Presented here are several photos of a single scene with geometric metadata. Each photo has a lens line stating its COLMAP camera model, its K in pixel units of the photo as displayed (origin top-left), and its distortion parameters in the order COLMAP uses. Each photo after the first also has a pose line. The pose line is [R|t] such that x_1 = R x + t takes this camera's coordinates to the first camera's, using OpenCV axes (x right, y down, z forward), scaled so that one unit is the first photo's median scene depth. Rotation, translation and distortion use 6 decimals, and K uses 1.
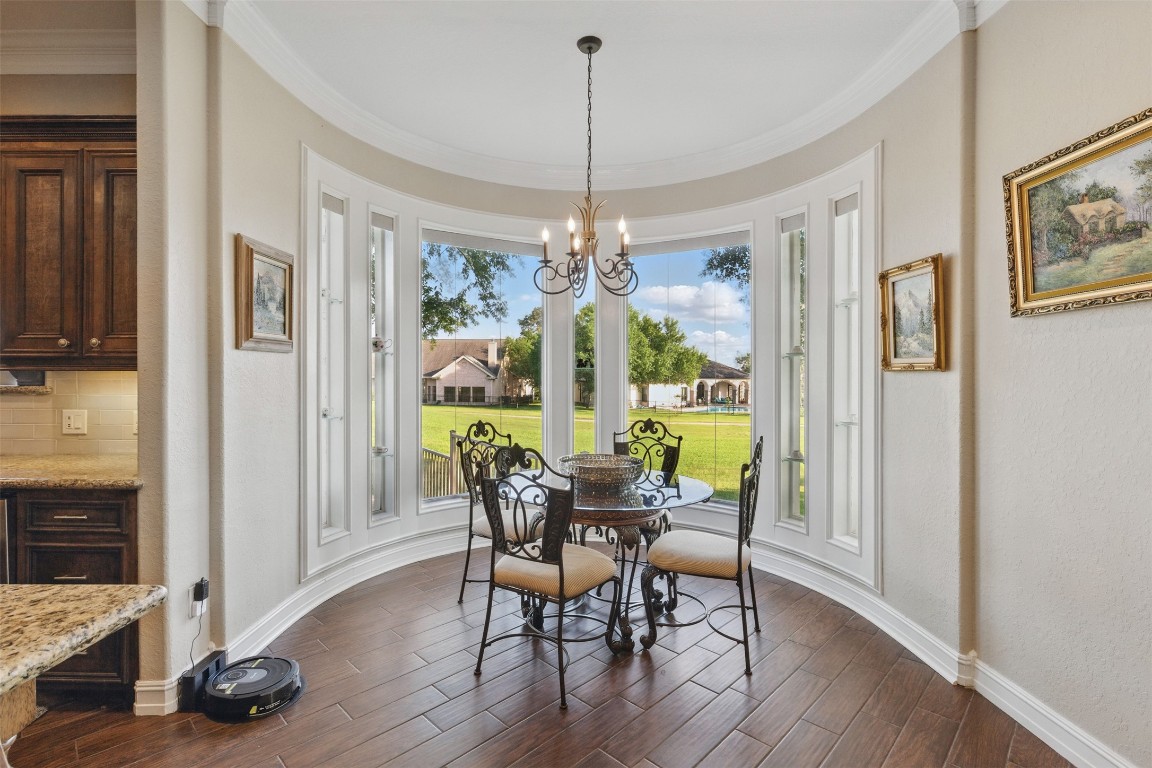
lens RADIAL K [[528.0, 0, 571.4], [0, 528.0, 379.4], [0, 0, 1]] dist [-0.003073, 0.001373]
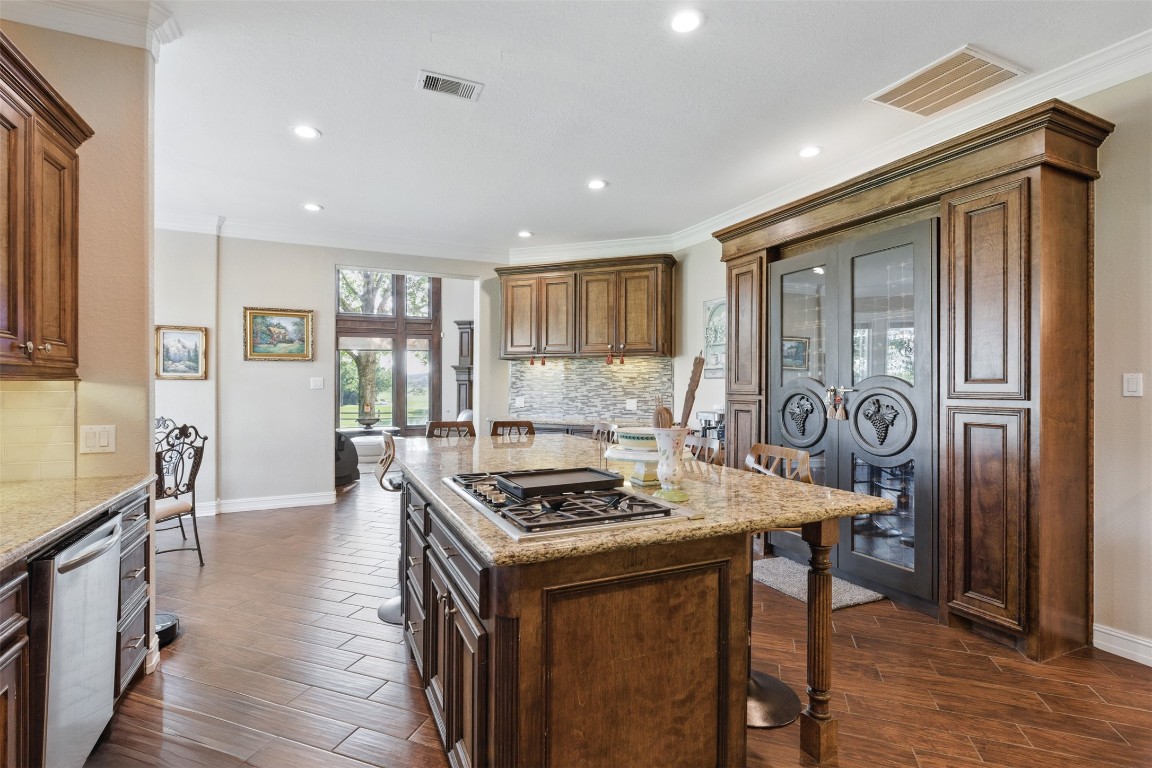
lens RADIAL K [[528.0, 0, 570.3], [0, 528.0, 383.8], [0, 0, 1]] dist [-0.003073, 0.001373]
pose [[-0.434010, -0.007264, 0.900879, -1.972858], [-0.003119, 0.999974, 0.006560, -0.018952], [-0.900903, 0.000038, -0.434021, 0.580012]]
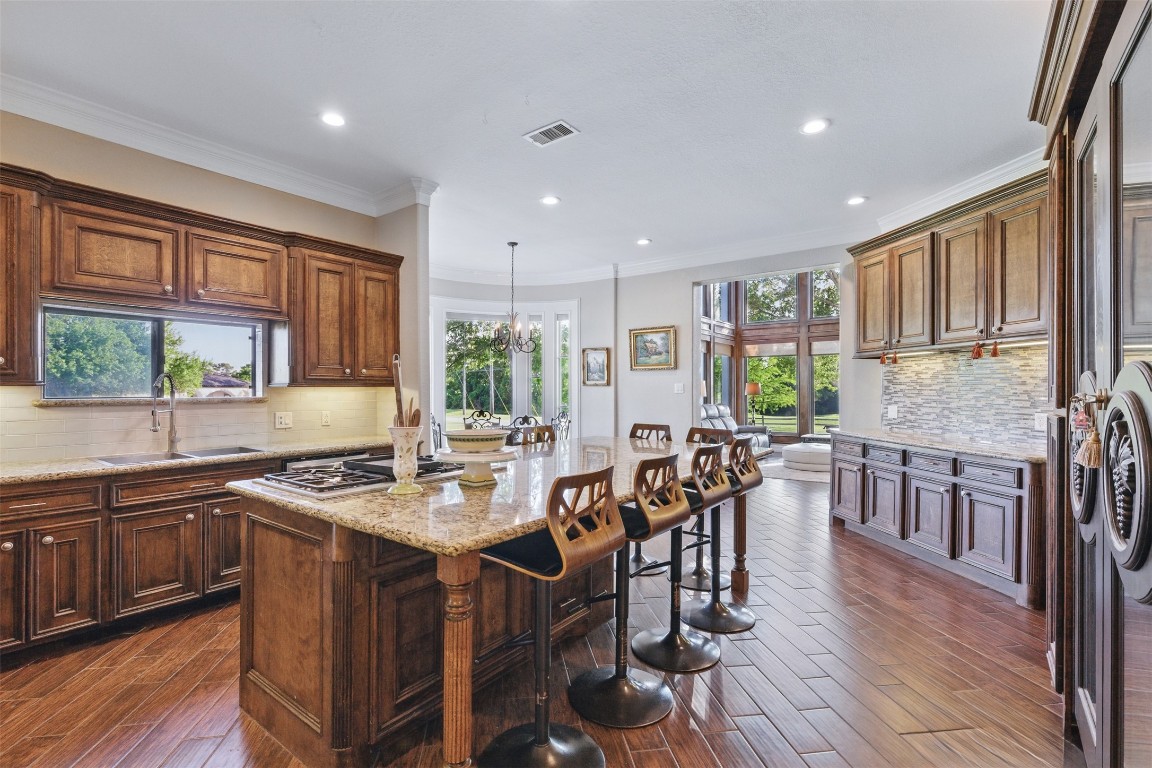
lens RADIAL K [[528.0, 0, 573.4], [0, 528.0, 386.3], [0, 0, 1]] dist [-0.003073, 0.001373]
pose [[0.591318, -0.002848, 0.806434, -1.862548], [0.005043, 0.999987, -0.000166, -0.014624], [-0.806423, 0.004165, 0.591325, -0.632491]]
